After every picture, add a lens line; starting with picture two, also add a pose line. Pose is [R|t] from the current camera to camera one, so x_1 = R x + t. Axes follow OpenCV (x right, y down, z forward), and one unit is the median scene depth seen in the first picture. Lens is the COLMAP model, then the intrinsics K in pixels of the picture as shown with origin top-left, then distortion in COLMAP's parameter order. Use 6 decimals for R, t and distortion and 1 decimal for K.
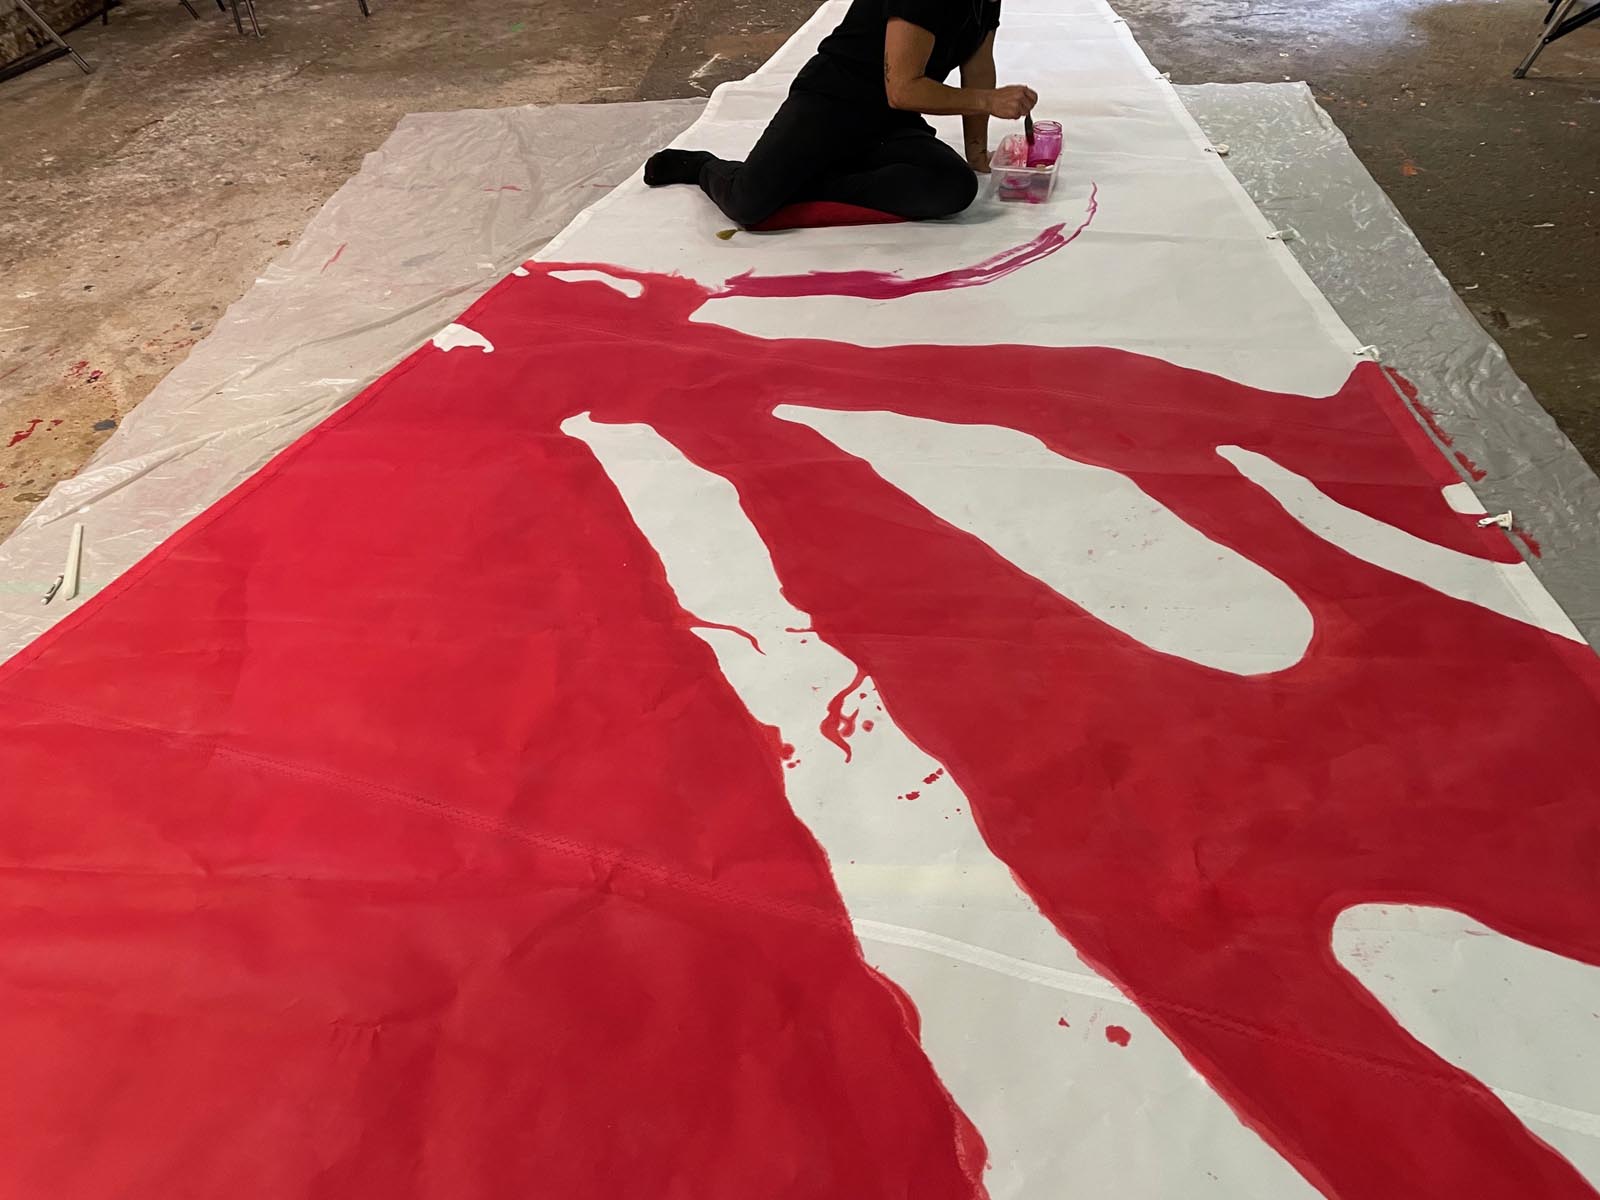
lens RADIAL K [[1223.1, 0, 800.0], [0, 1223.1, 600.0], [0, 0, 1]] dist [0.078961, -0.103763]
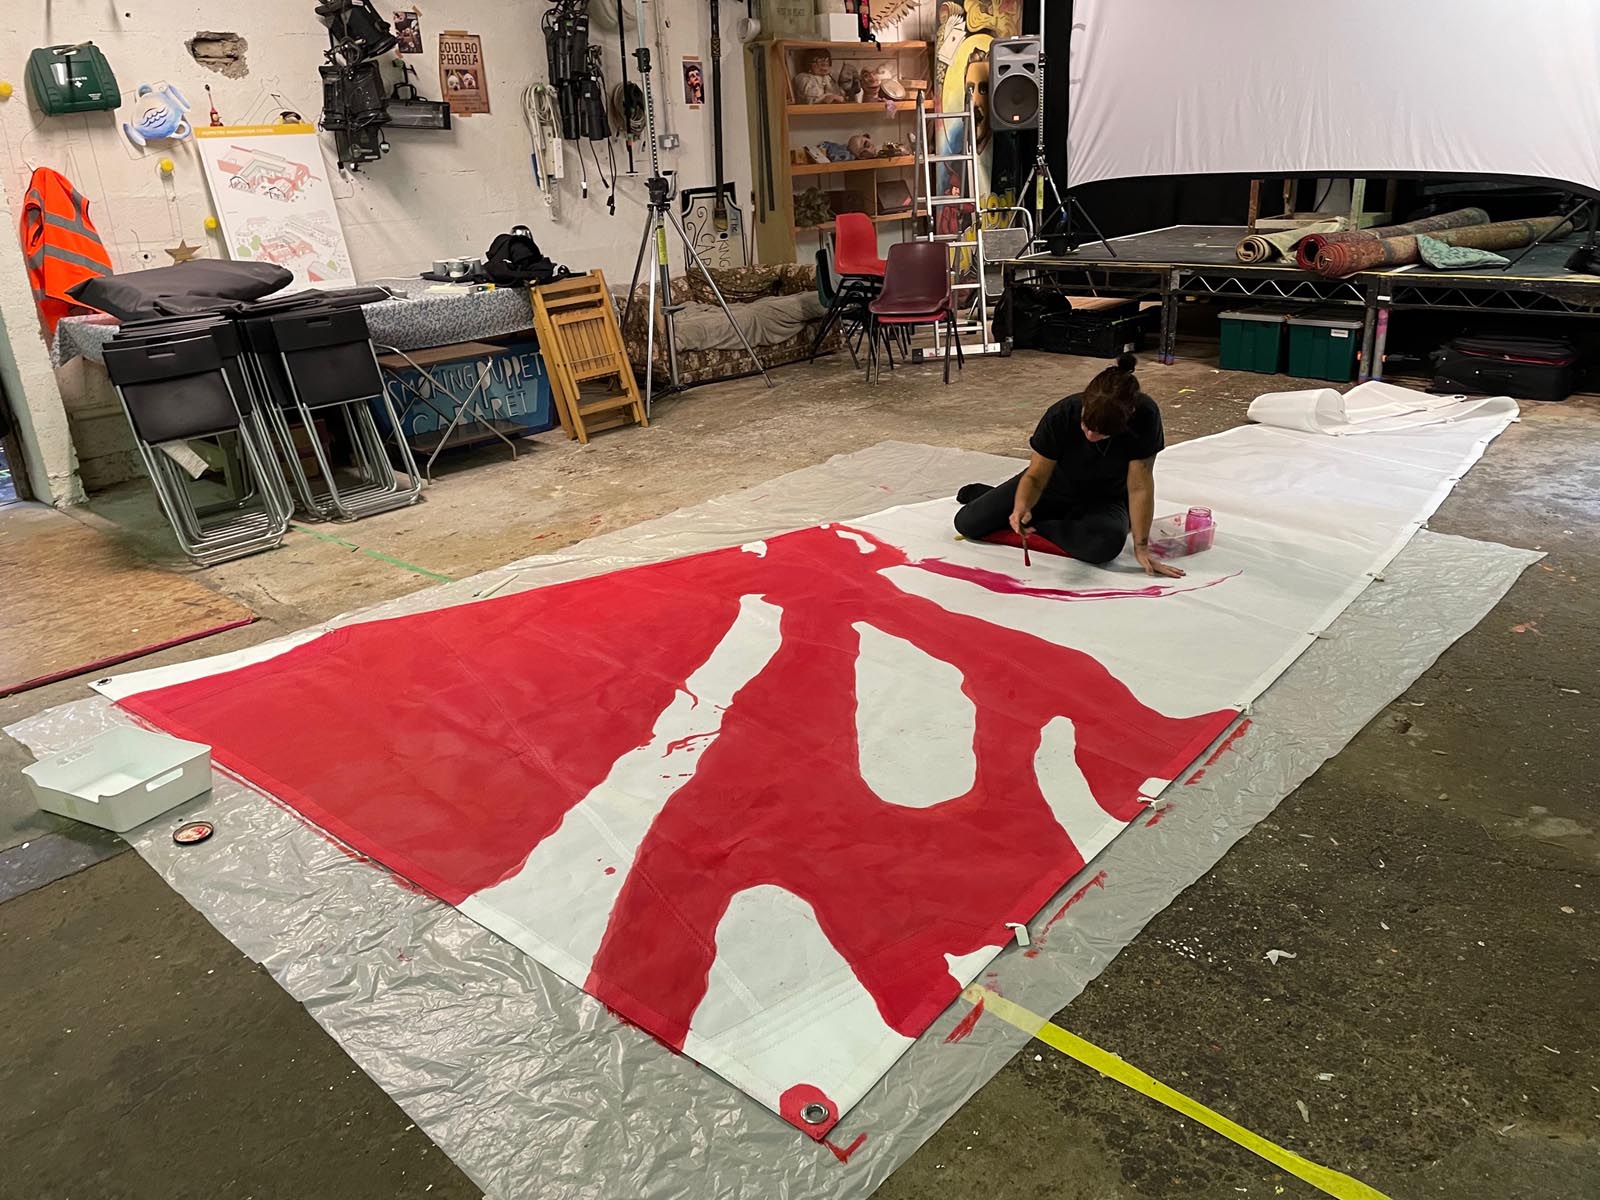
lens RADIAL K [[1222.9, 0, 793.9], [0, 1222.9, 594.0], [0, 0, 1]] dist [0.078476, -0.103245]
pose [[0.775813, 0.249423, -0.579571, 0.825789], [-0.402170, 0.903257, -0.149619, 0.076303], [0.486183, 0.349162, 0.801069, -0.298819]]
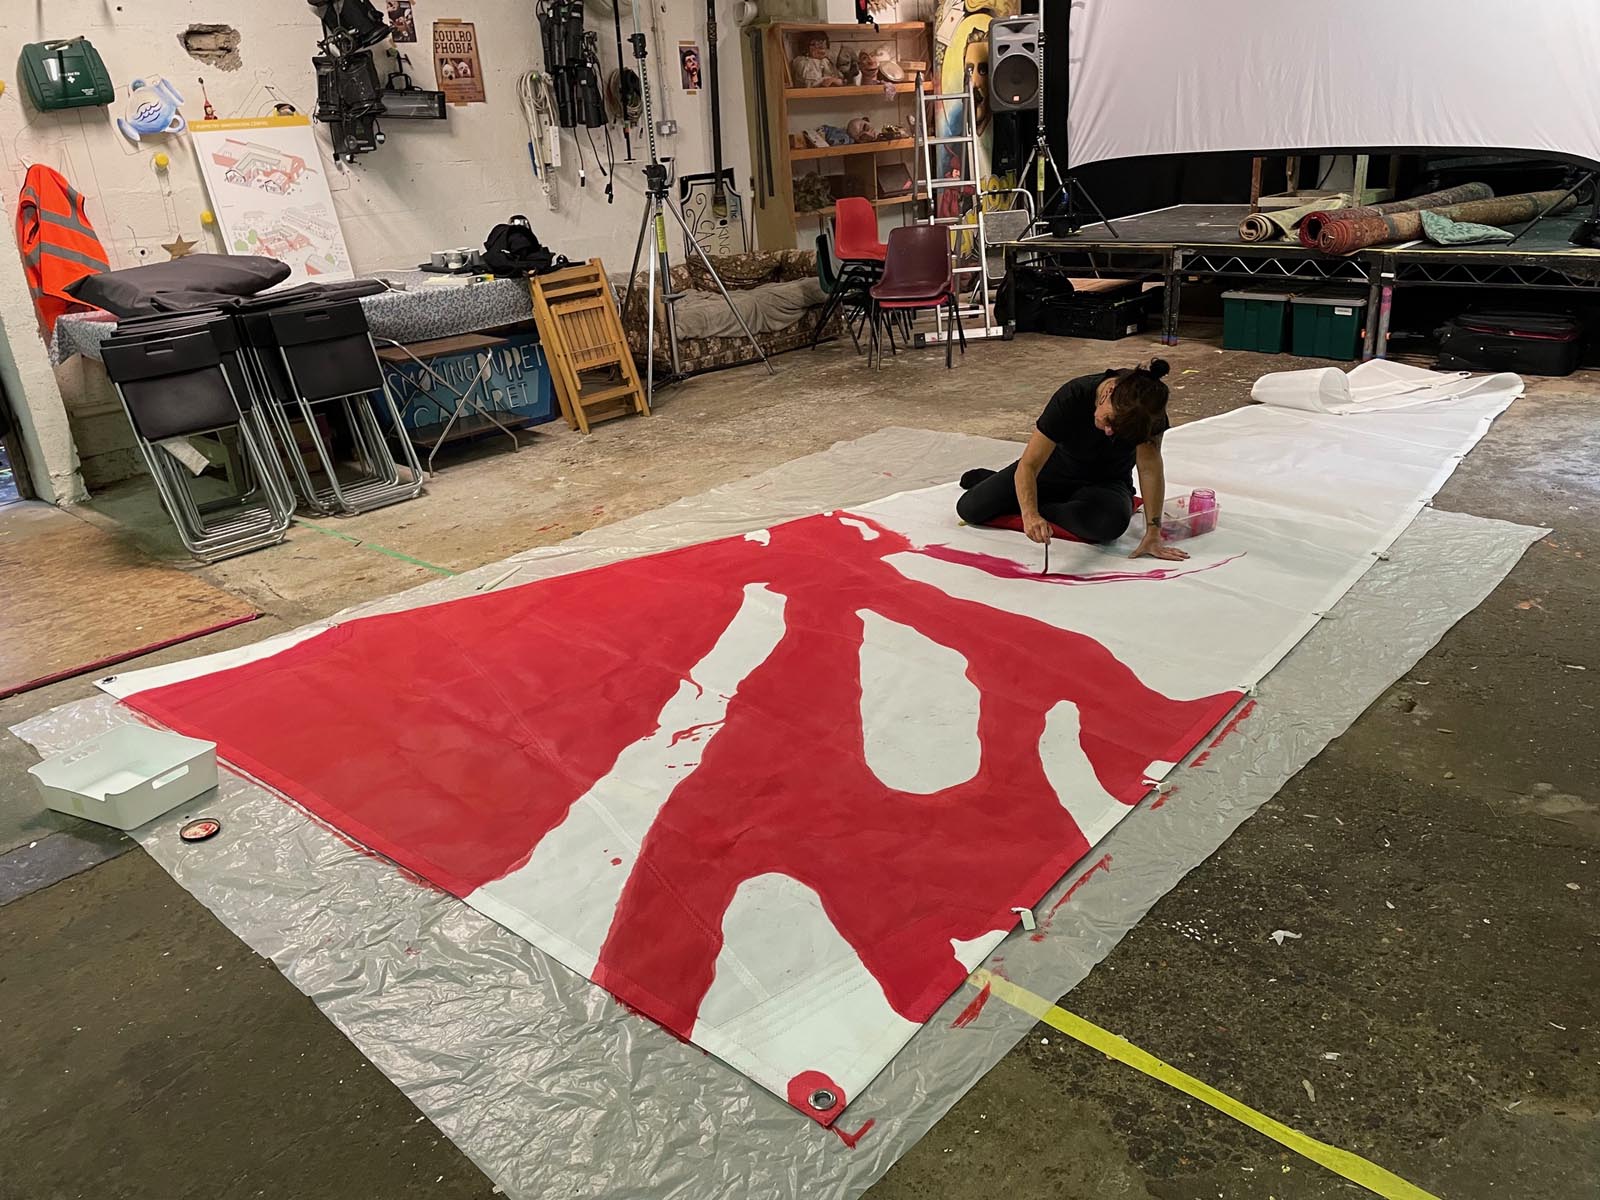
lens RADIAL K [[1223.1, 0, 800.0], [0, 1223.1, 600.0], [0, 0, 1]] dist [0.078961, -0.103763]
pose [[0.779034, 0.246469, -0.576507, 0.827956], [-0.388591, 0.911399, -0.135460, 0.073335], [0.492041, 0.329553, 0.805786, -0.295366]]
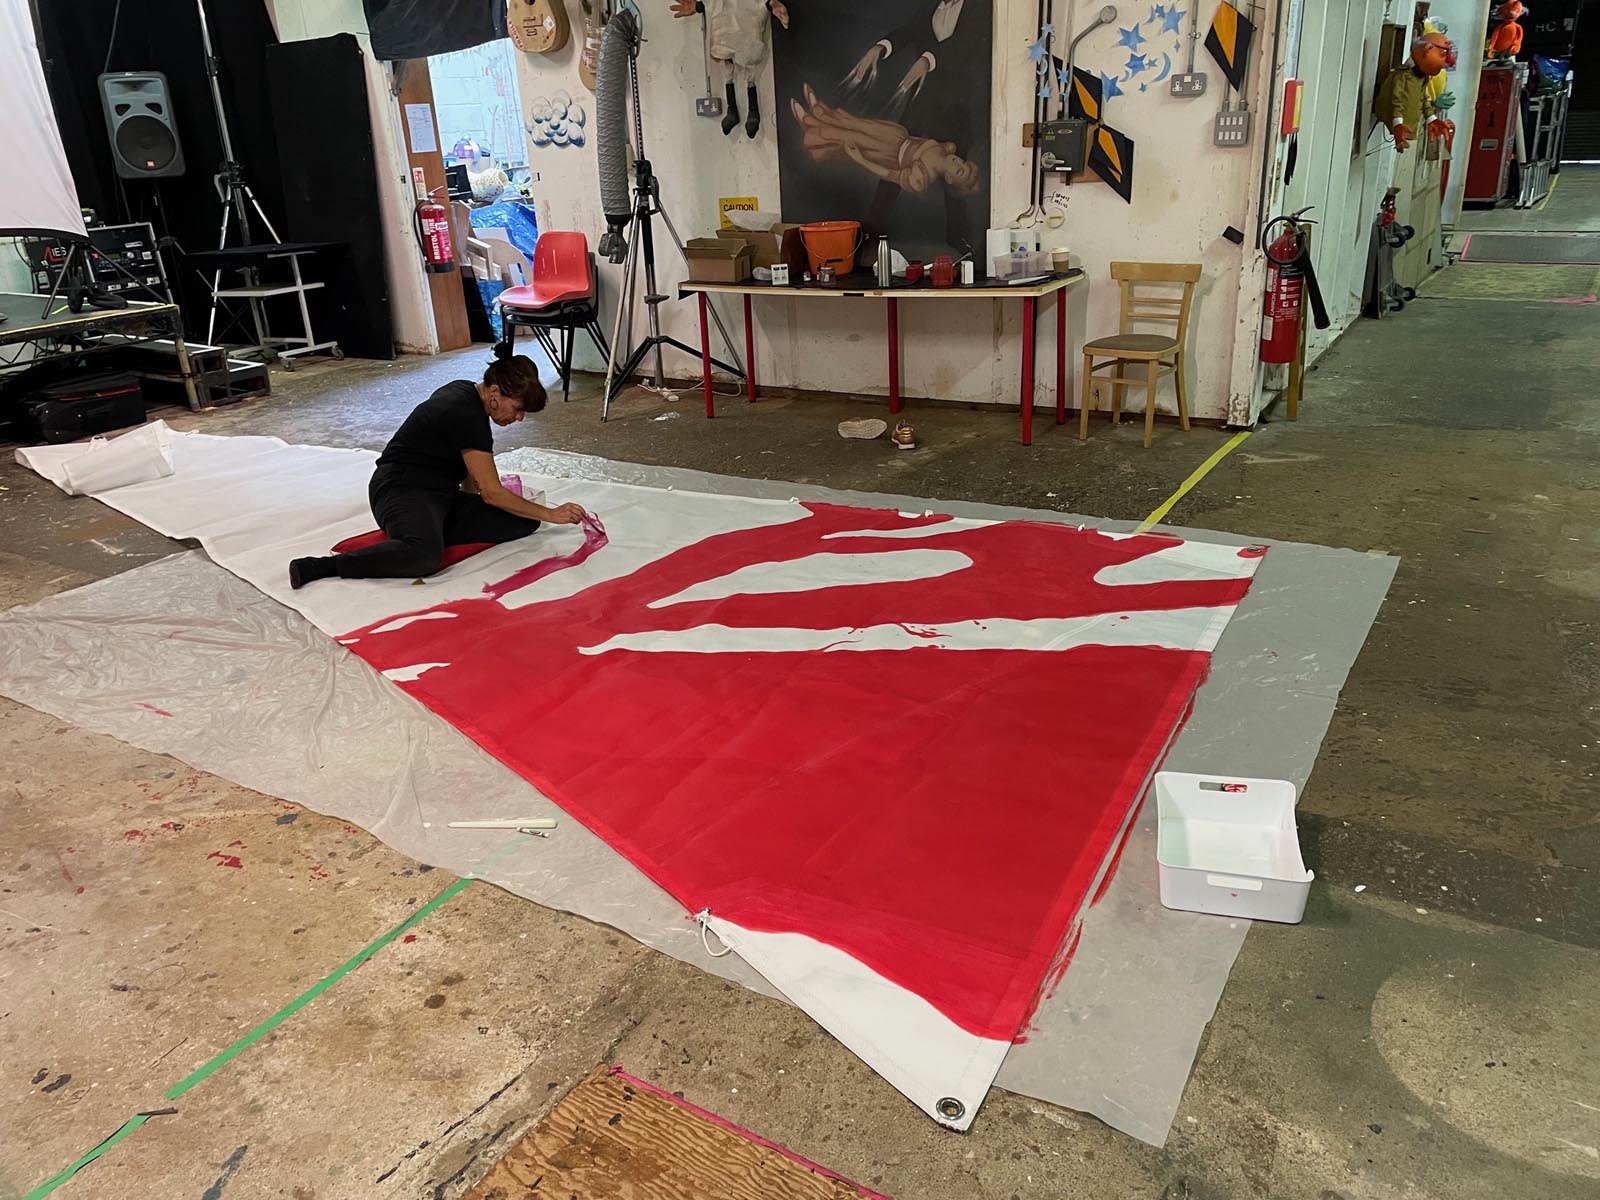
lens RADIAL K [[1222.9, 0, 793.9], [0, 1222.9, 594.0], [0, 0, 1]] dist [0.078476, -0.103245]
pose [[0.437917, -0.278457, 0.854804, -1.314291], [0.578424, 0.815155, -0.030786, -0.013317], [-0.688226, 0.507921, 0.518037, 0.043893]]
